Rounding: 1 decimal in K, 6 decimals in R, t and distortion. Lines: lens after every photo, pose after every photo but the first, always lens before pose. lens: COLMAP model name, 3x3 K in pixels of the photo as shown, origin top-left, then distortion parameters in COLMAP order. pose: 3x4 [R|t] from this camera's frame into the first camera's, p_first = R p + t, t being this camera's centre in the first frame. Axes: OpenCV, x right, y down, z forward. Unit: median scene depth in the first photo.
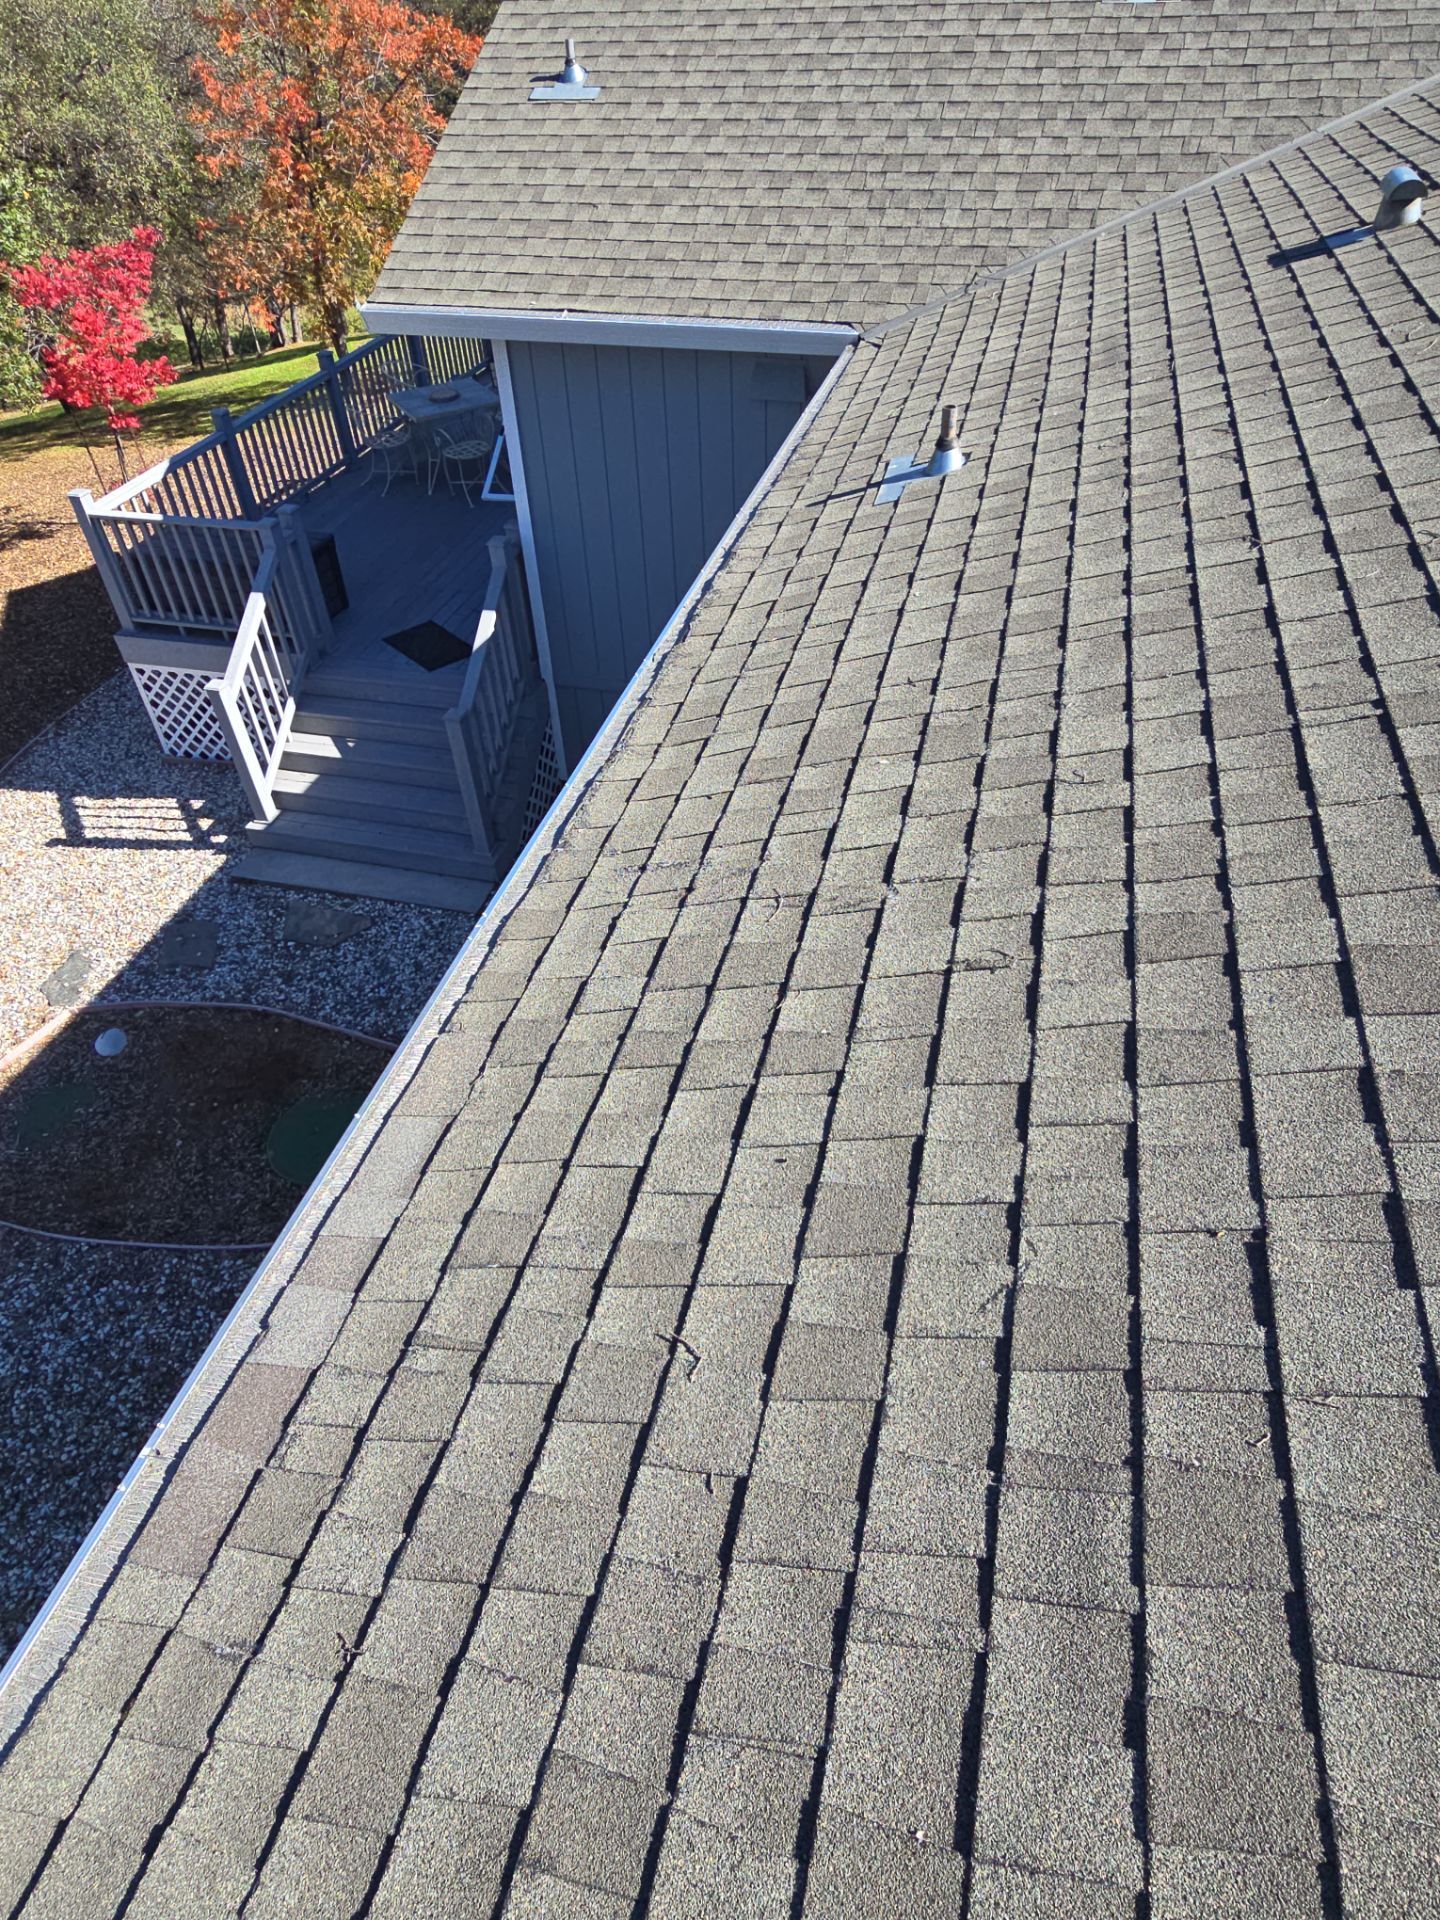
lens RADIAL K [[1131.0, 0, 722.7], [0, 1131.0, 952.1], [0, 0, 1]] dist [-0.005965, 0.003142]
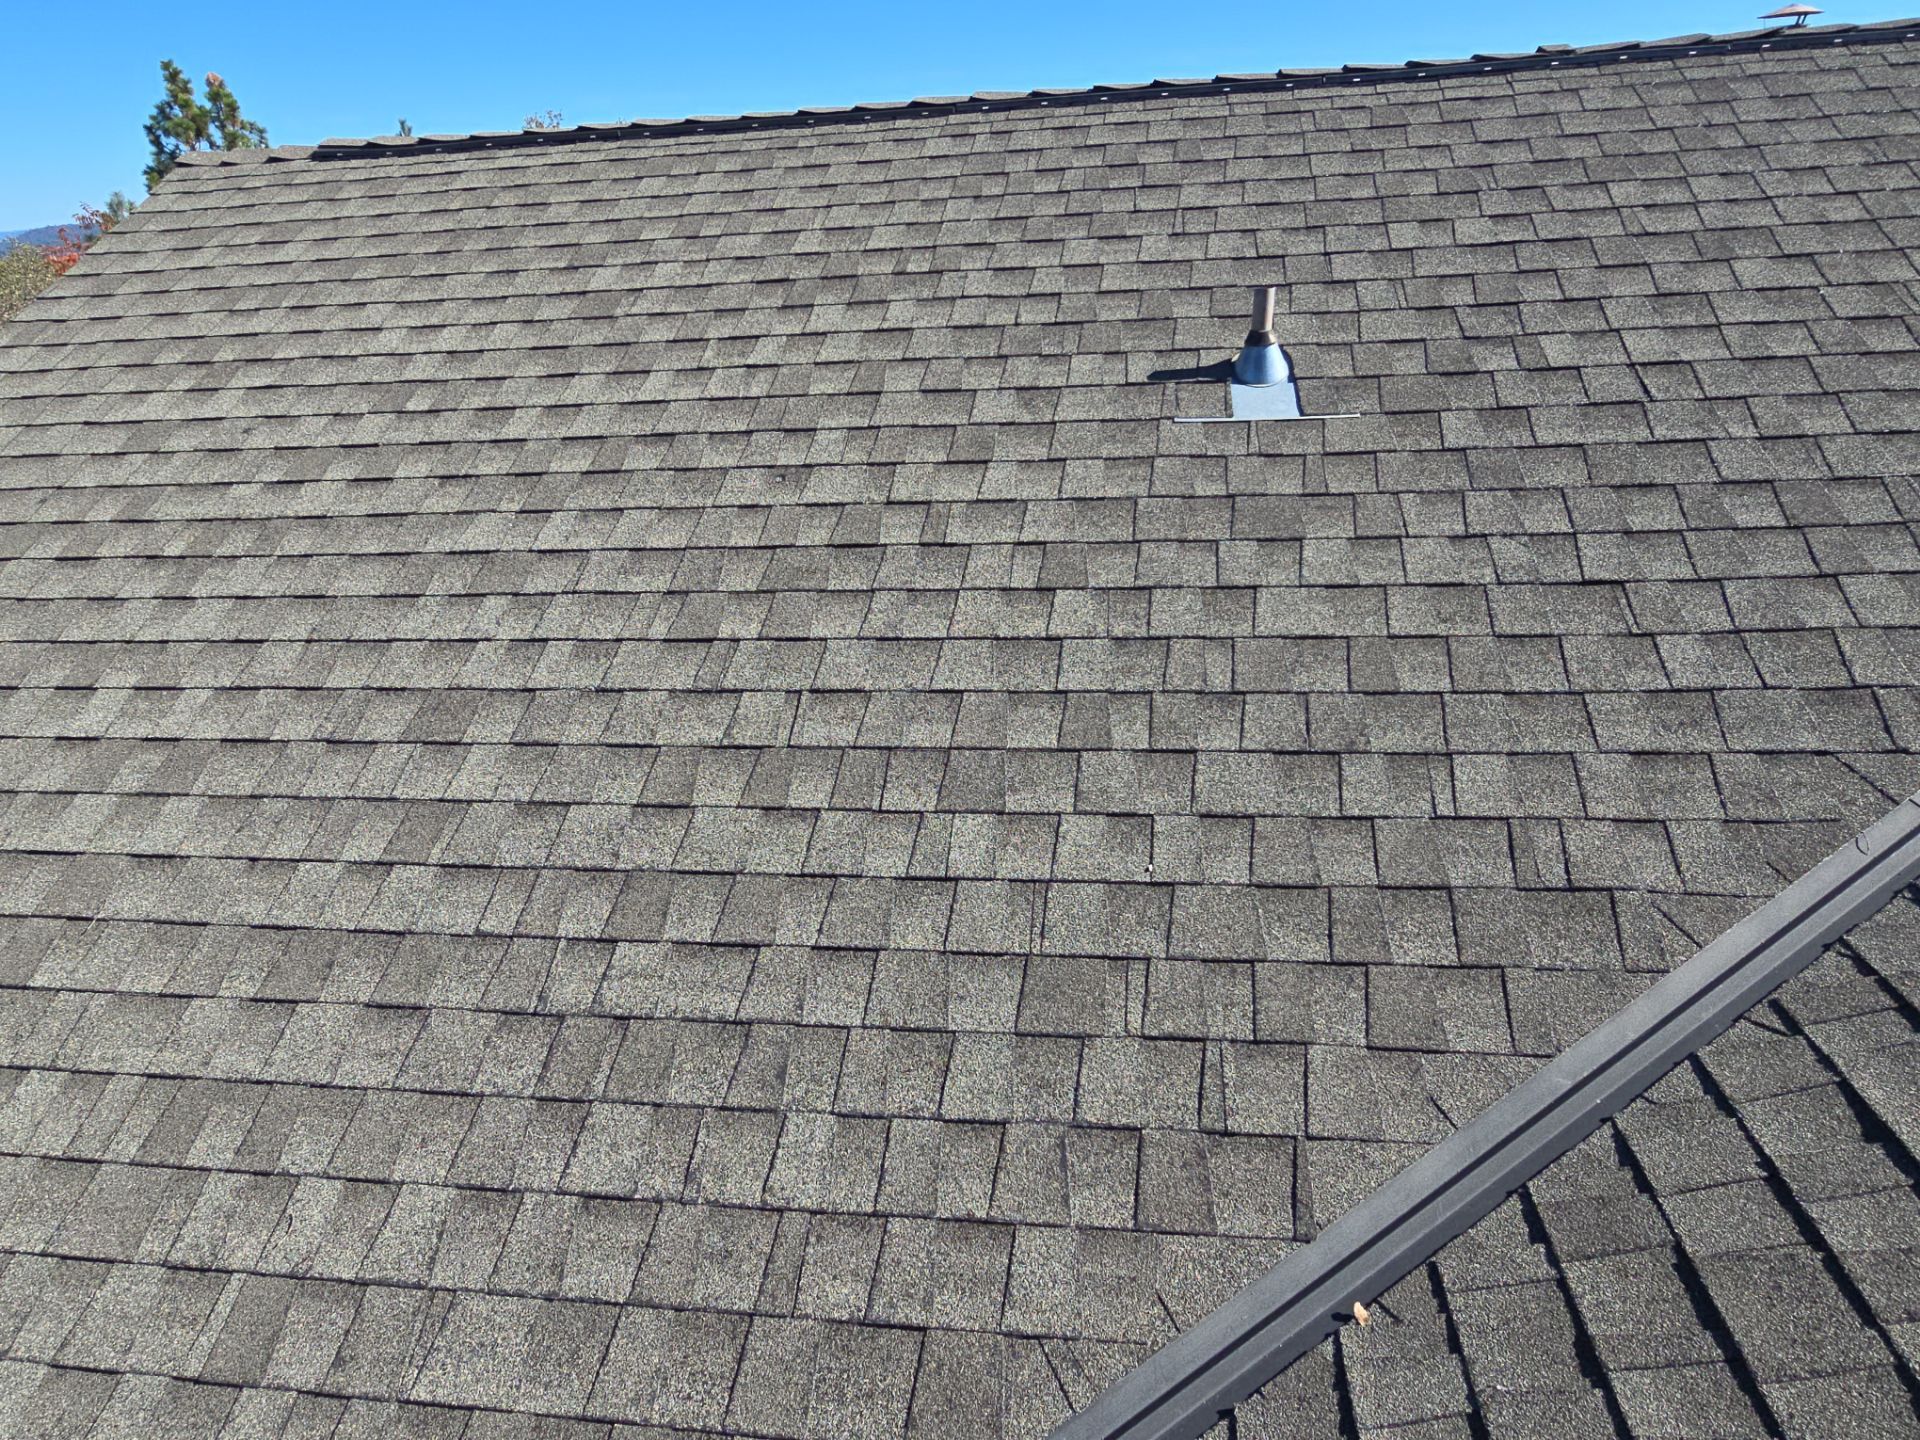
lens RADIAL K [[1131.0, 0, 960.6], [0, 1131.0, 715.9], [0, 0, 1]] dist [-0.005965, 0.003142]
pose [[0.991896, -0.076454, 0.101472, 0.334580], [0.104215, 0.946432, -0.305623, -1.002909], [-0.072671, 0.313721, 0.946730, 1.042039]]
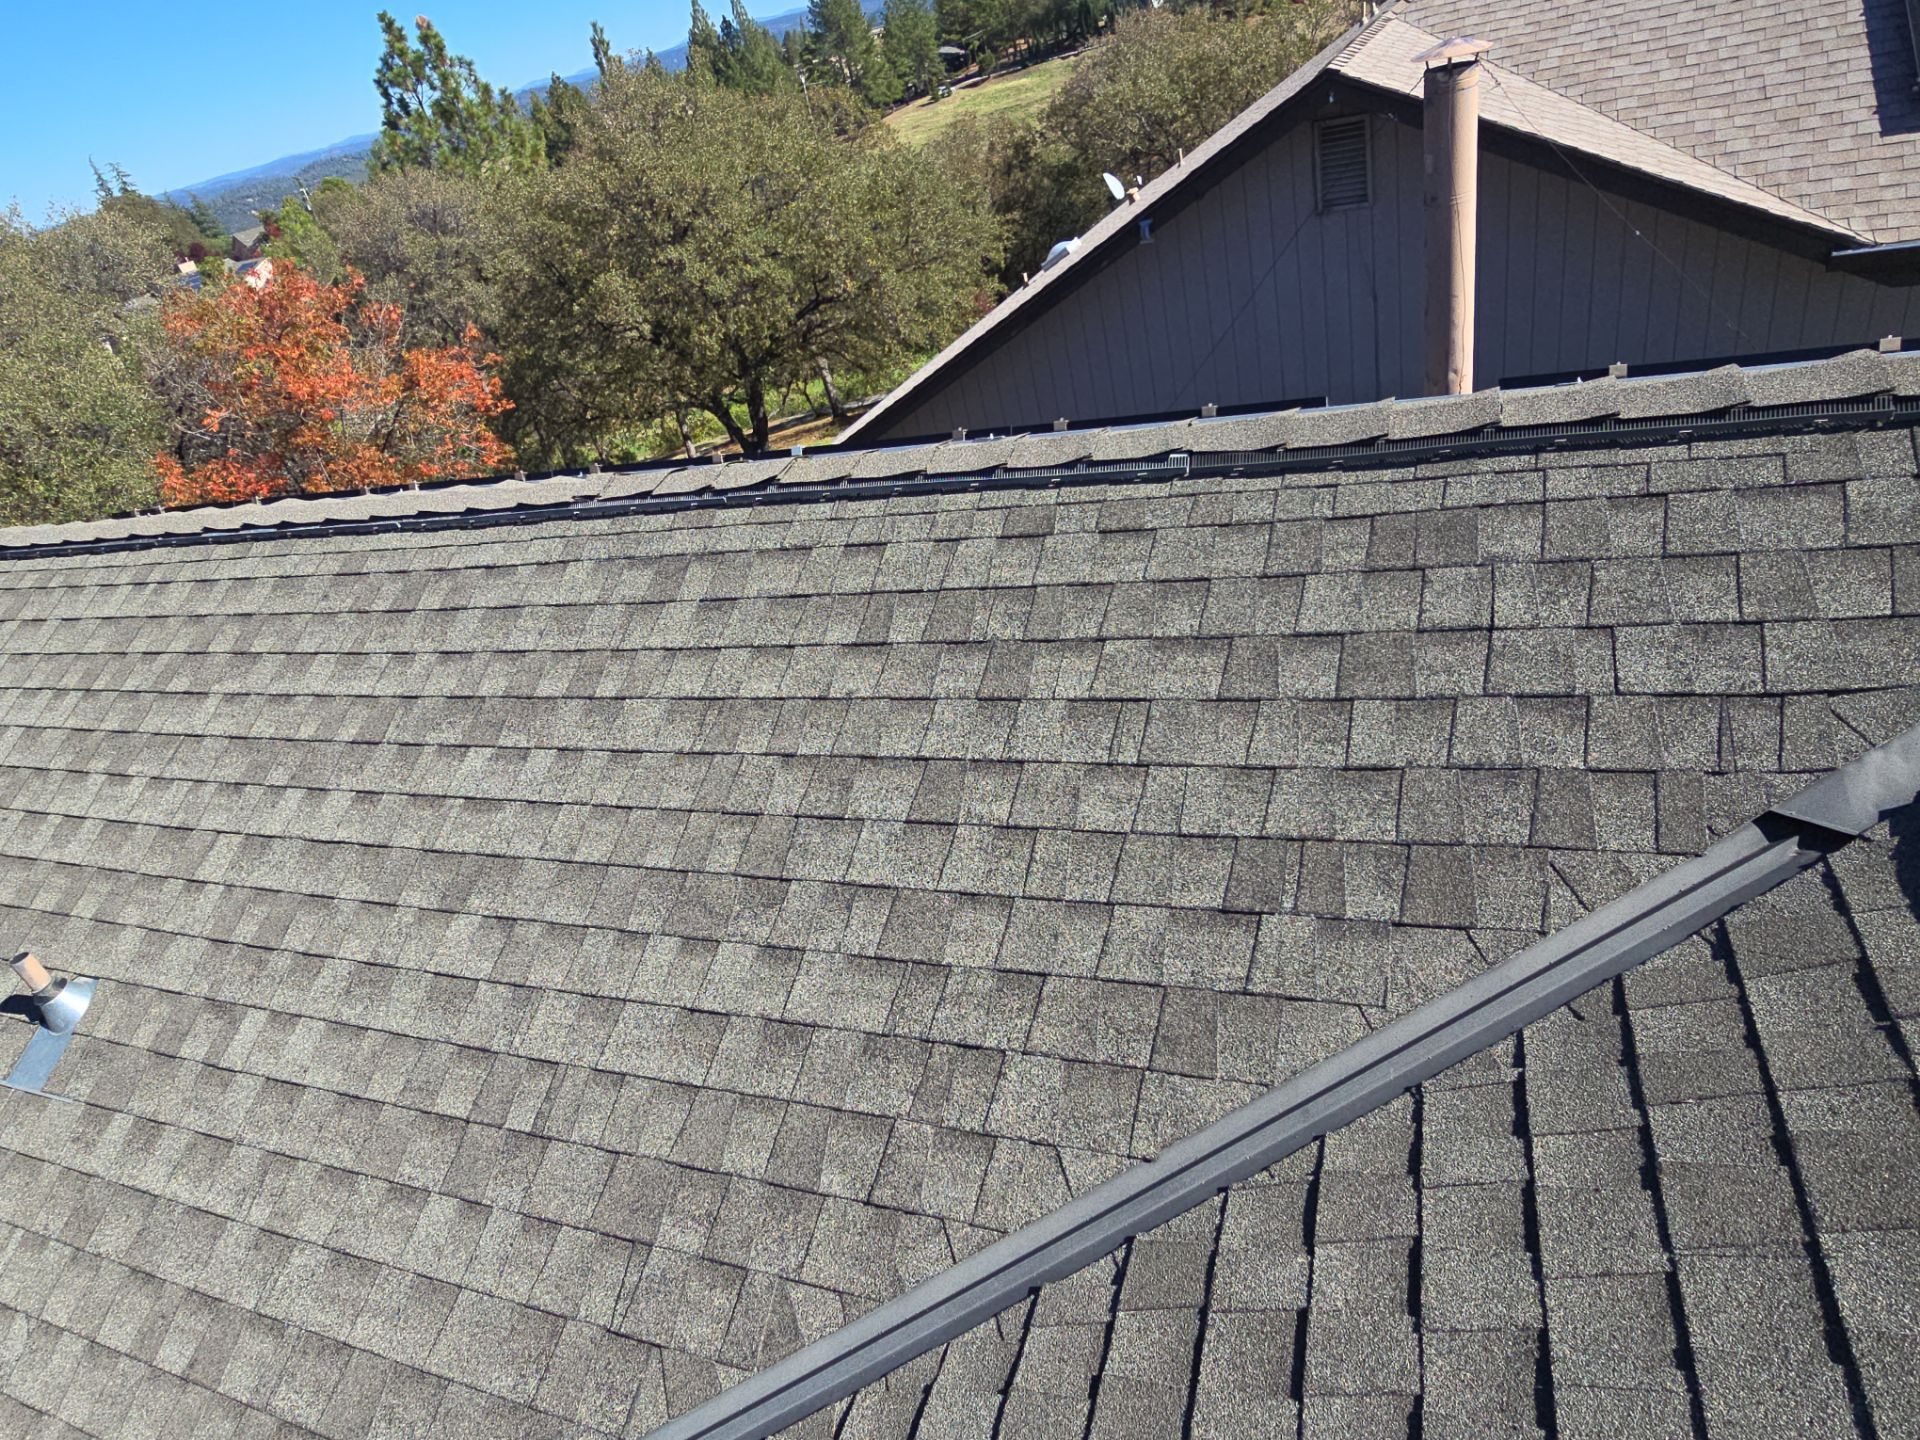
lens RADIAL K [[1131.0, 0, 966.6], [0, 1131.0, 711.5], [0, 0, 1]] dist [-0.005965, 0.003142]
pose [[0.976038, -0.101192, -0.192642, 1.334482], [0.068422, 0.983109, -0.169748, -1.426884], [0.206565, 0.152500, 0.966475, 1.006707]]
